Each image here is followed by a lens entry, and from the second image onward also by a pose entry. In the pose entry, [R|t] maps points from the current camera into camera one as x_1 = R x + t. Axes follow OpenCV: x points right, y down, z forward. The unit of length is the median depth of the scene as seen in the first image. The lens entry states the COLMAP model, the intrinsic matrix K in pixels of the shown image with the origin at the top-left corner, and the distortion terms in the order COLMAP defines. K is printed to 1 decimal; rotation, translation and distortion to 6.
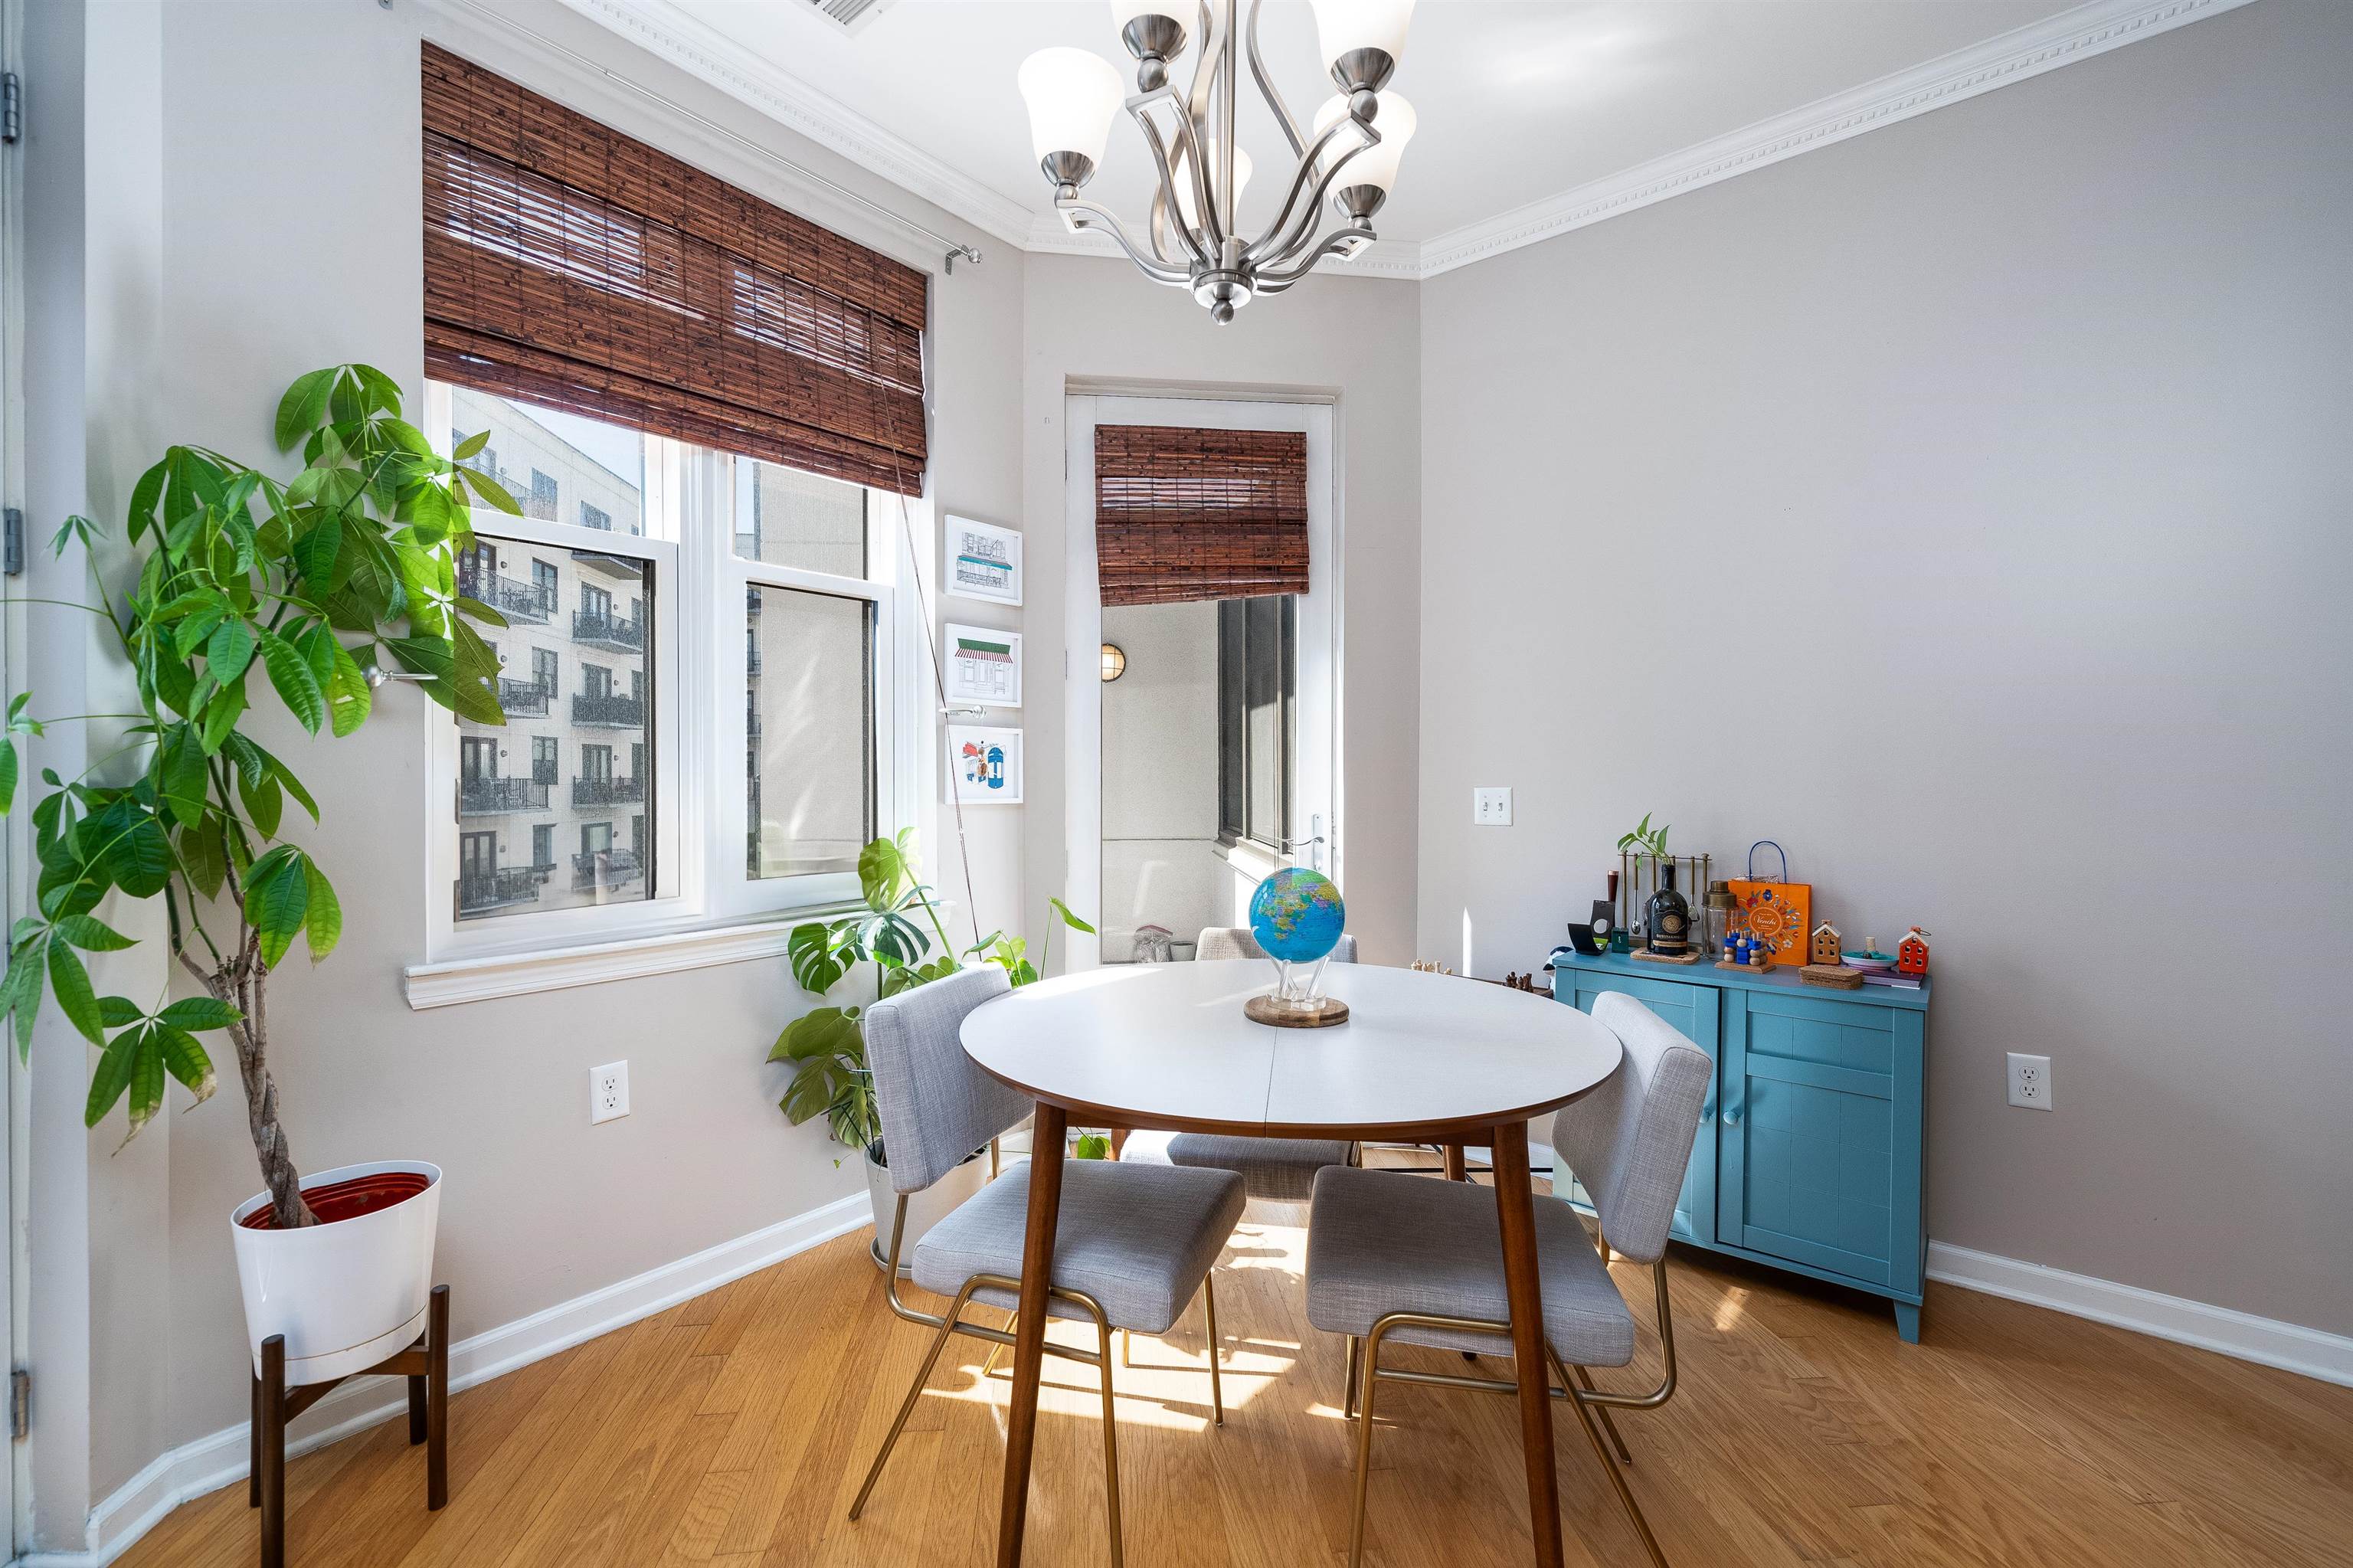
lens RADIAL K [[955.5, 0, 1133.7], [0, 955.5, 779.1], [0, 0, 1]] dist [-0.001965, 0.000508]
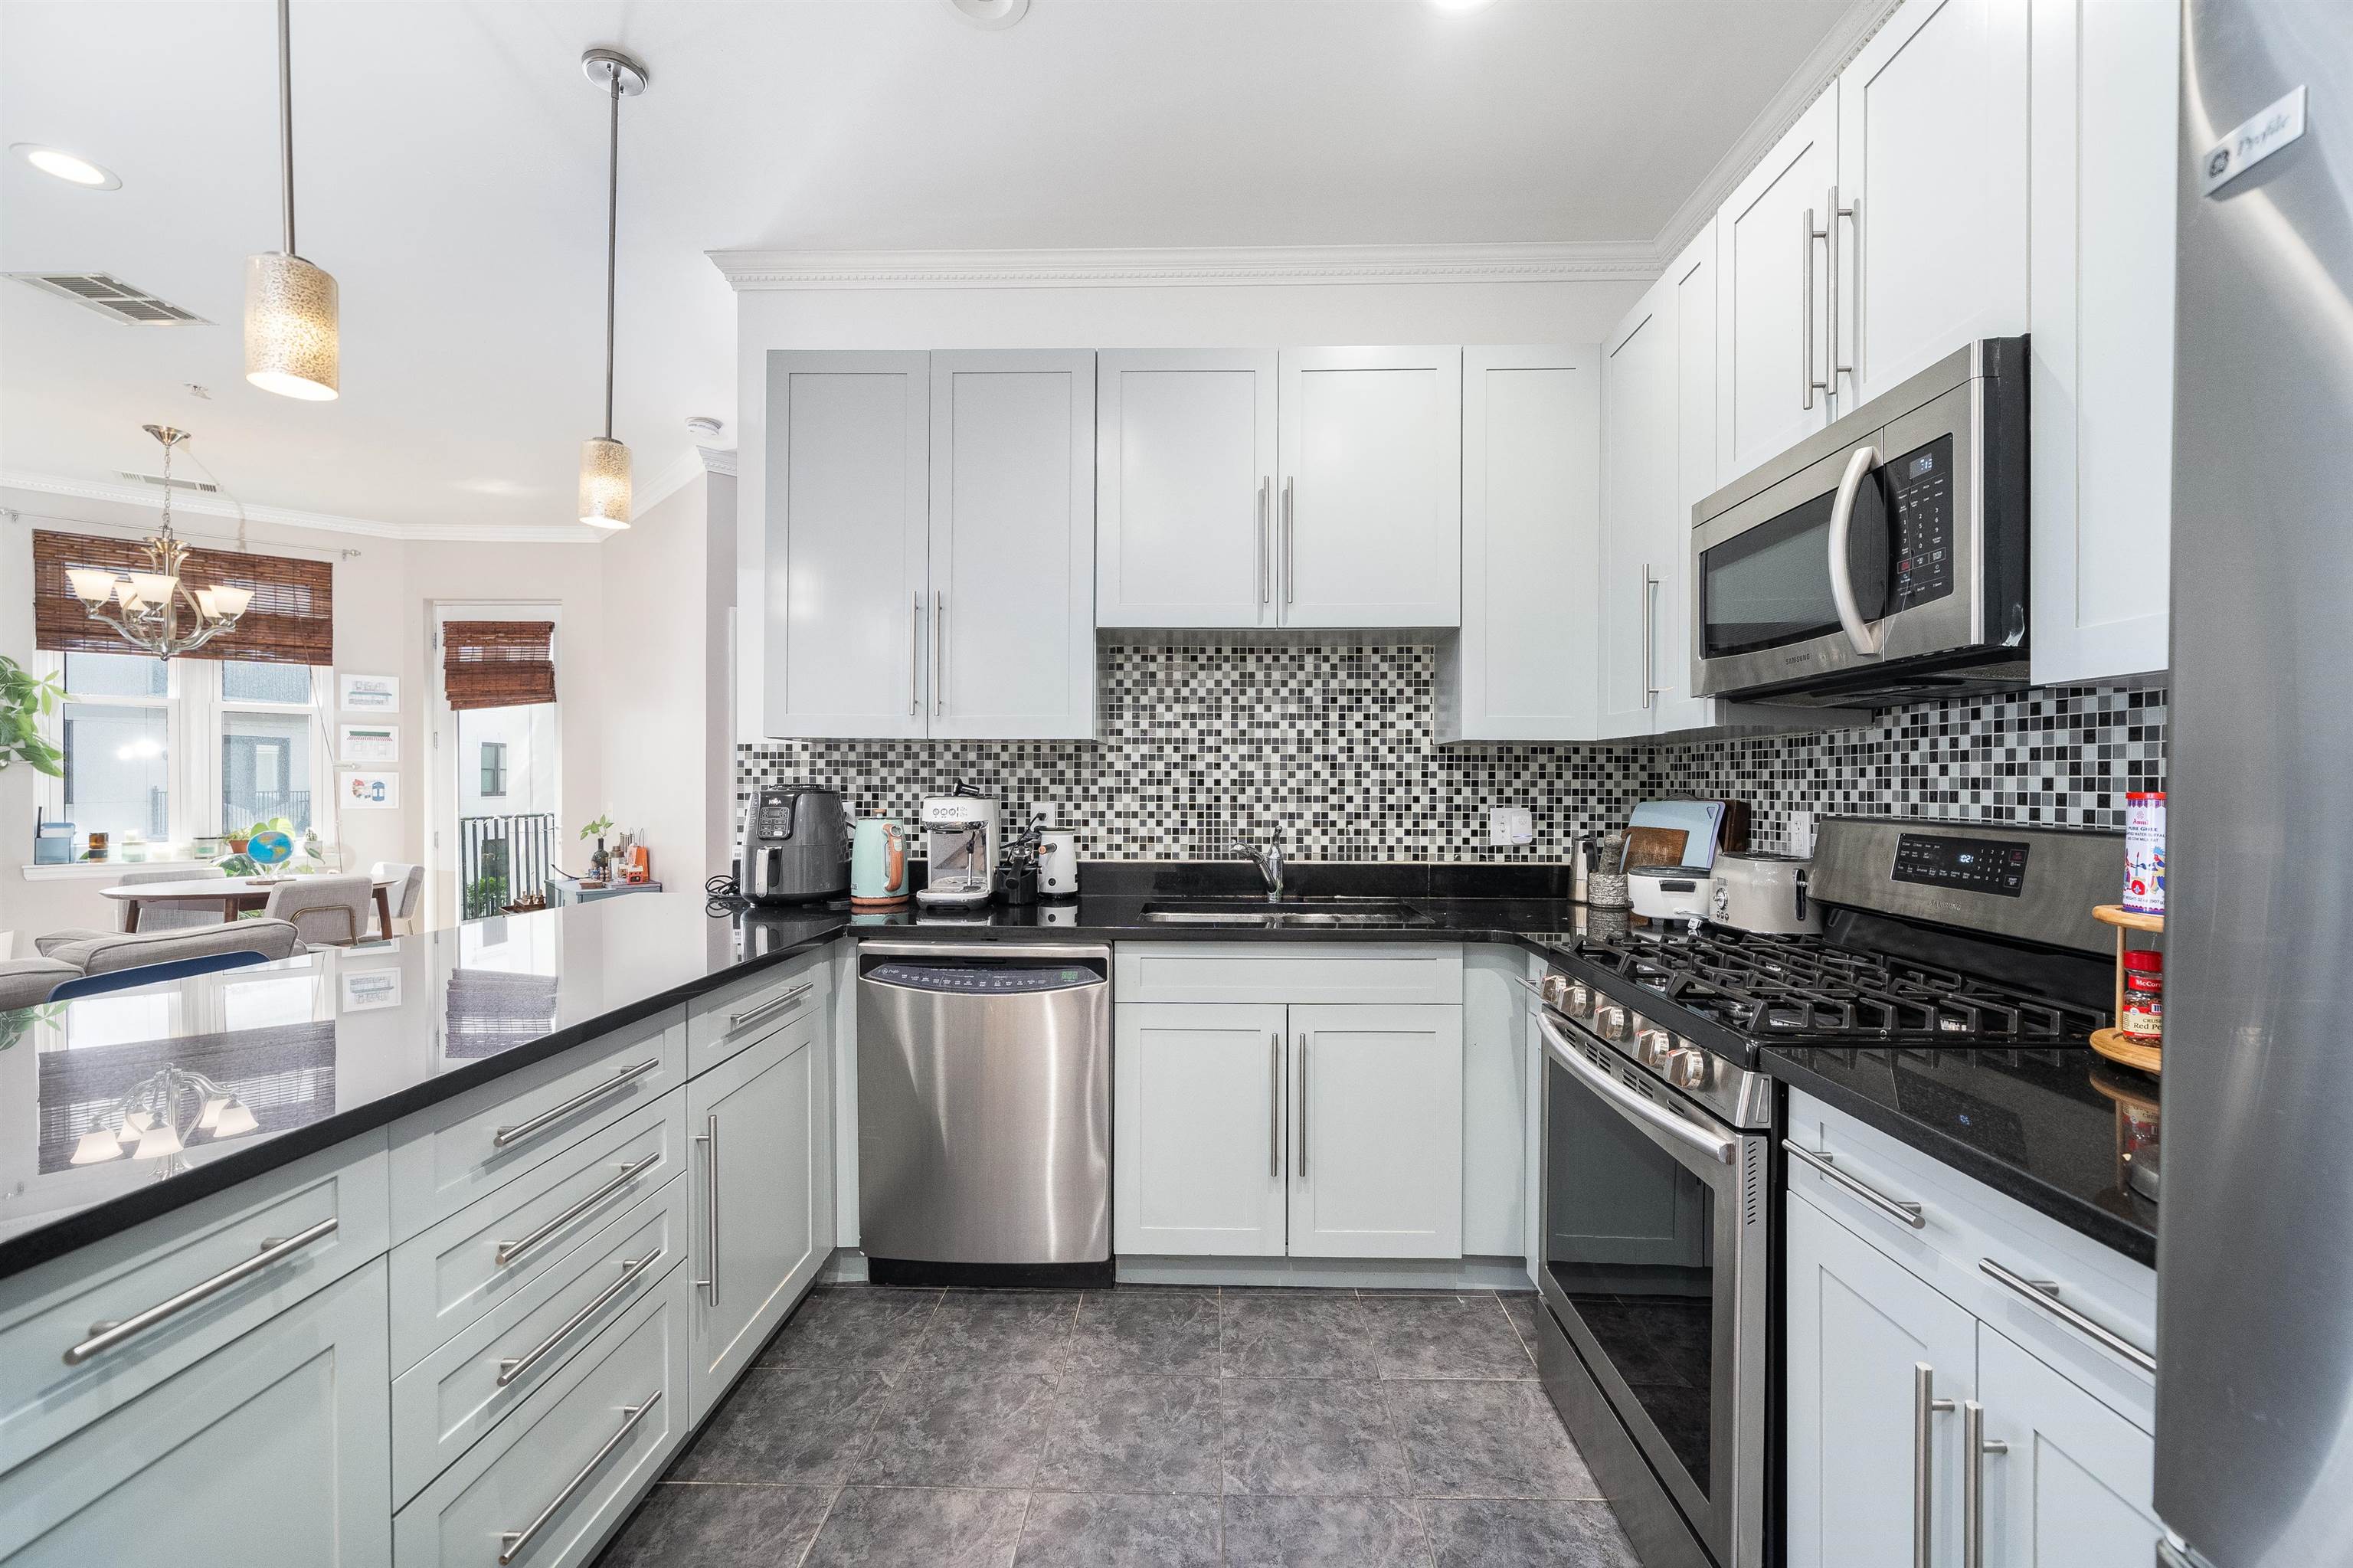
lens RADIAL K [[955.5, 0, 1194.3], [0, 955.5, 783.8], [0, 0, 1]] dist [-0.001965, 0.000508]
pose [[0.993722, 0.002034, -0.111855, 2.158352], [-0.002541, 0.999987, -0.004389, -0.028018], [0.111845, 0.004645, 0.993715, -1.012107]]
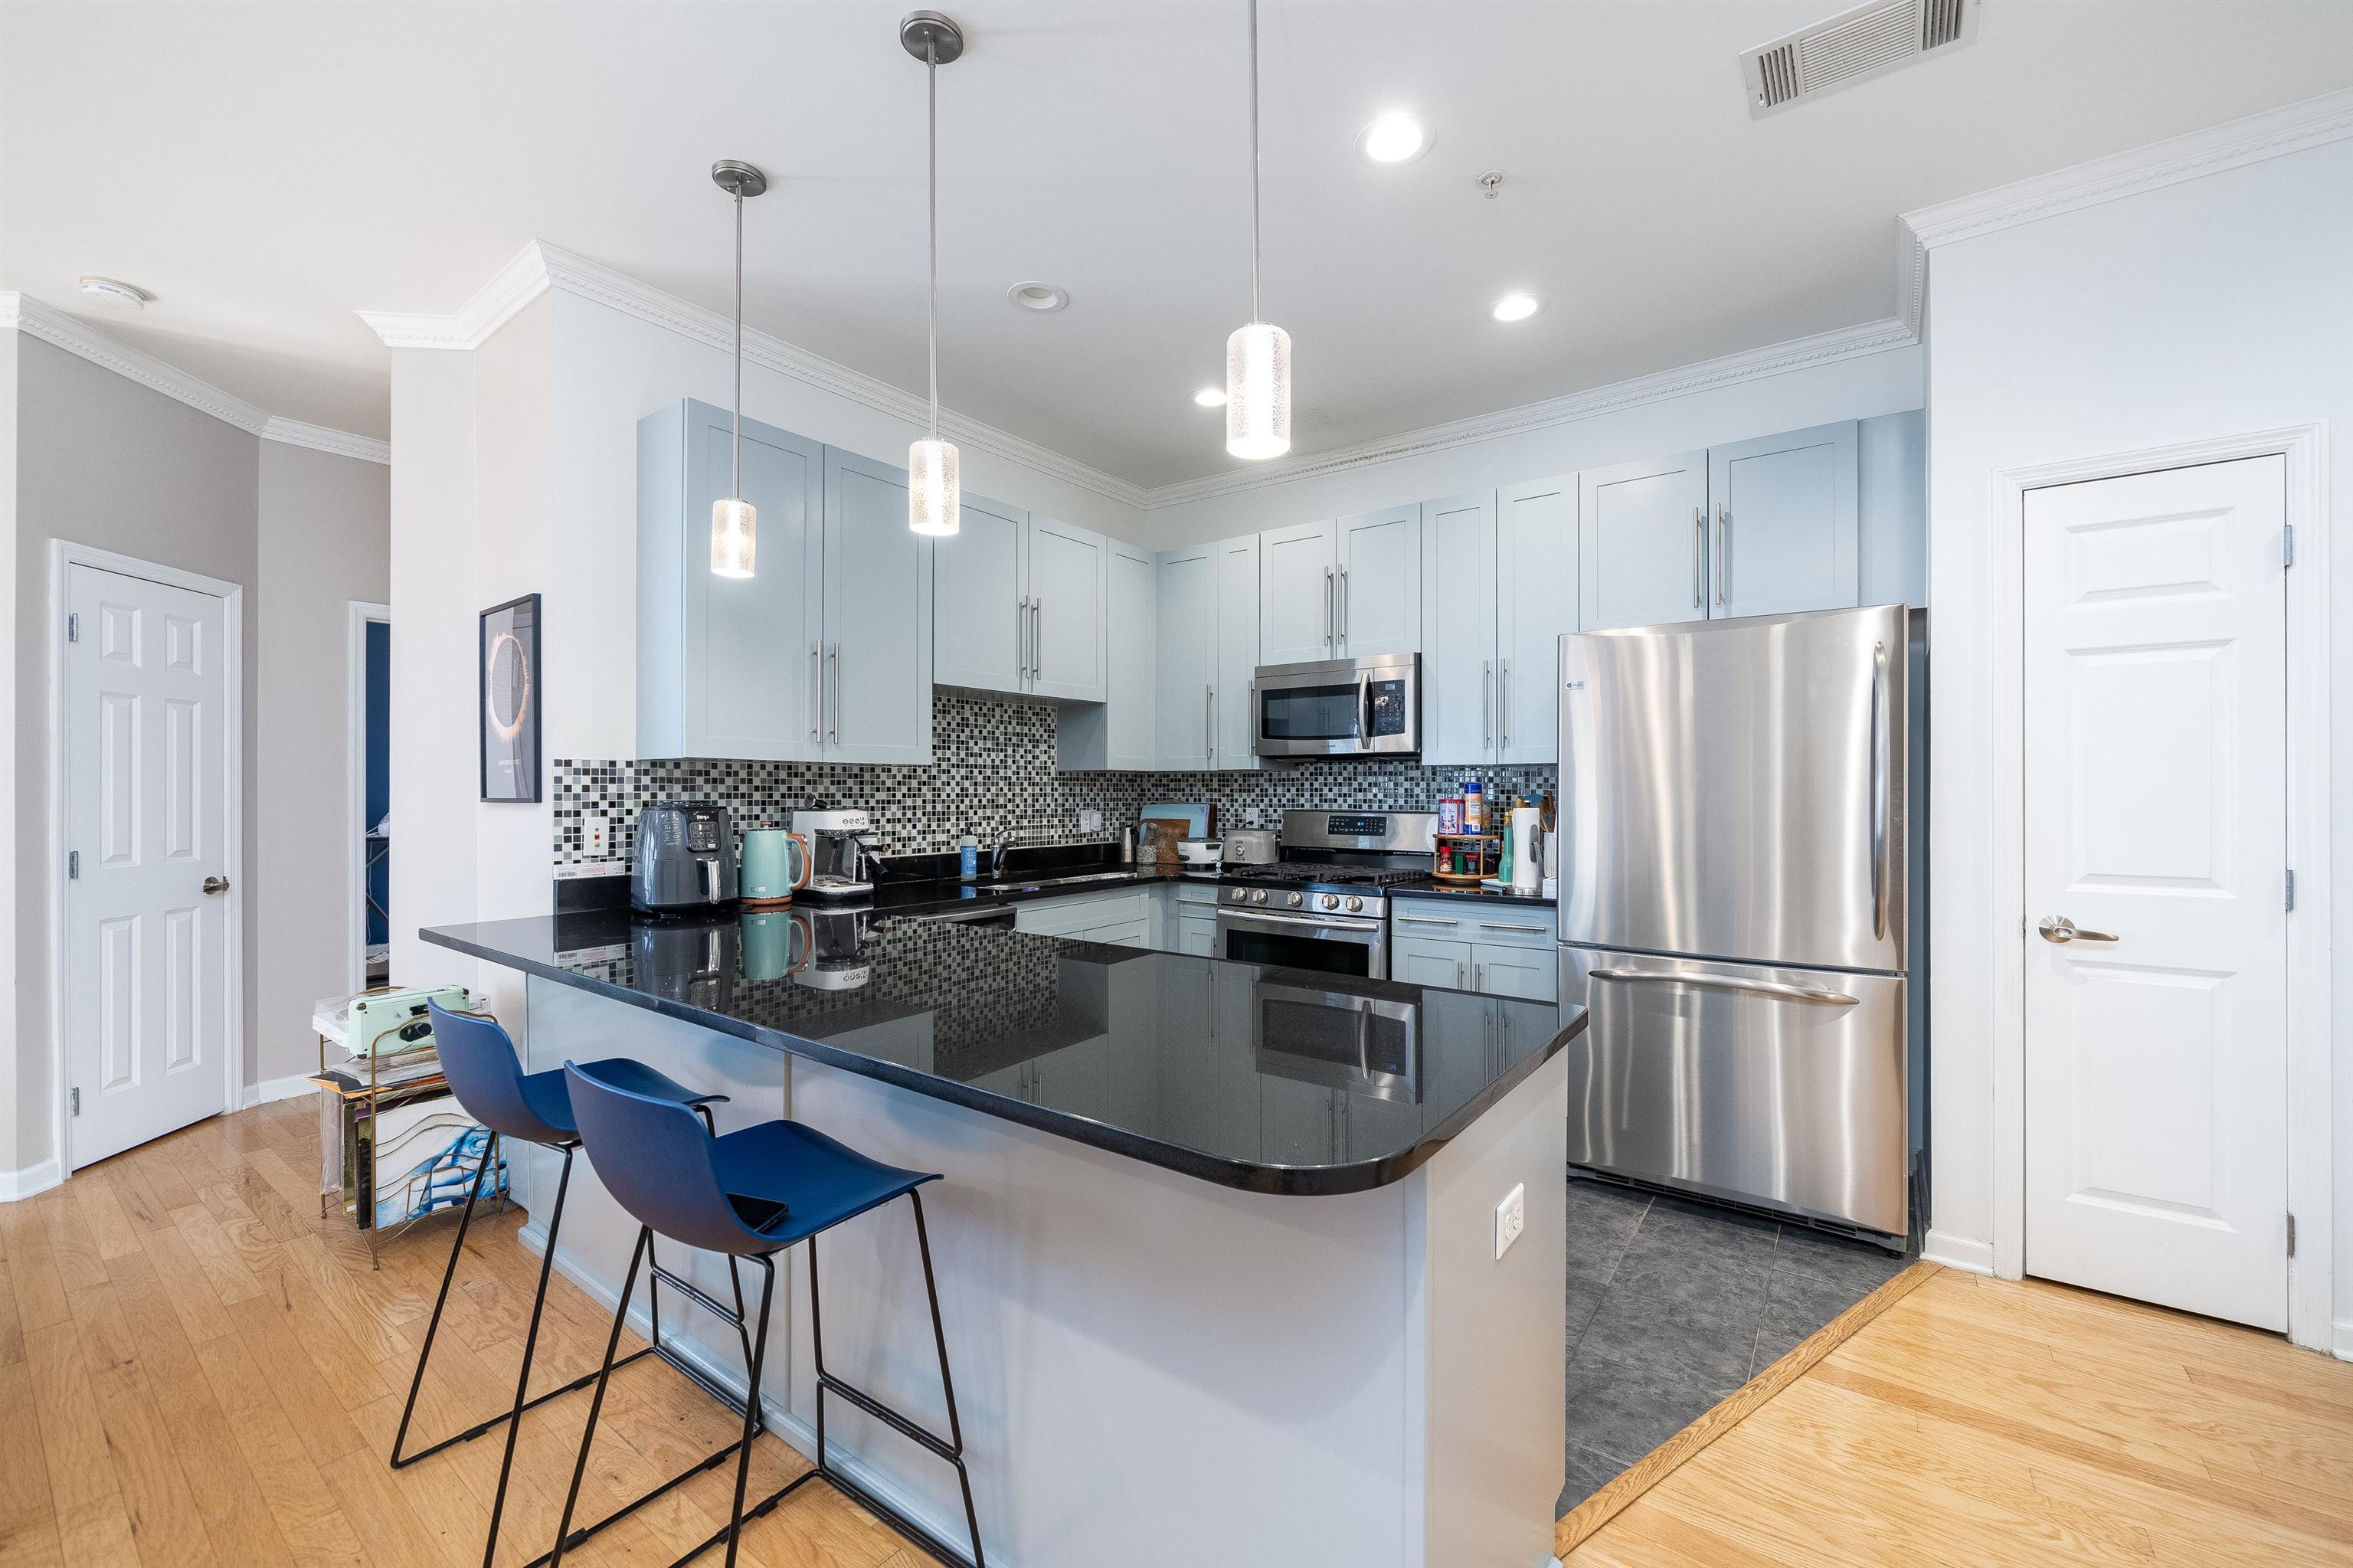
lens RADIAL K [[955.5, 0, 1172.5], [0, 955.5, 794.8], [0, 0, 1]] dist [-0.001965, 0.000508]
pose [[0.662453, -0.004662, 0.749089, 1.068562], [0.002663, 0.999989, 0.003868, -0.041814], [-0.749099, -0.000568, 0.662458, -1.205715]]
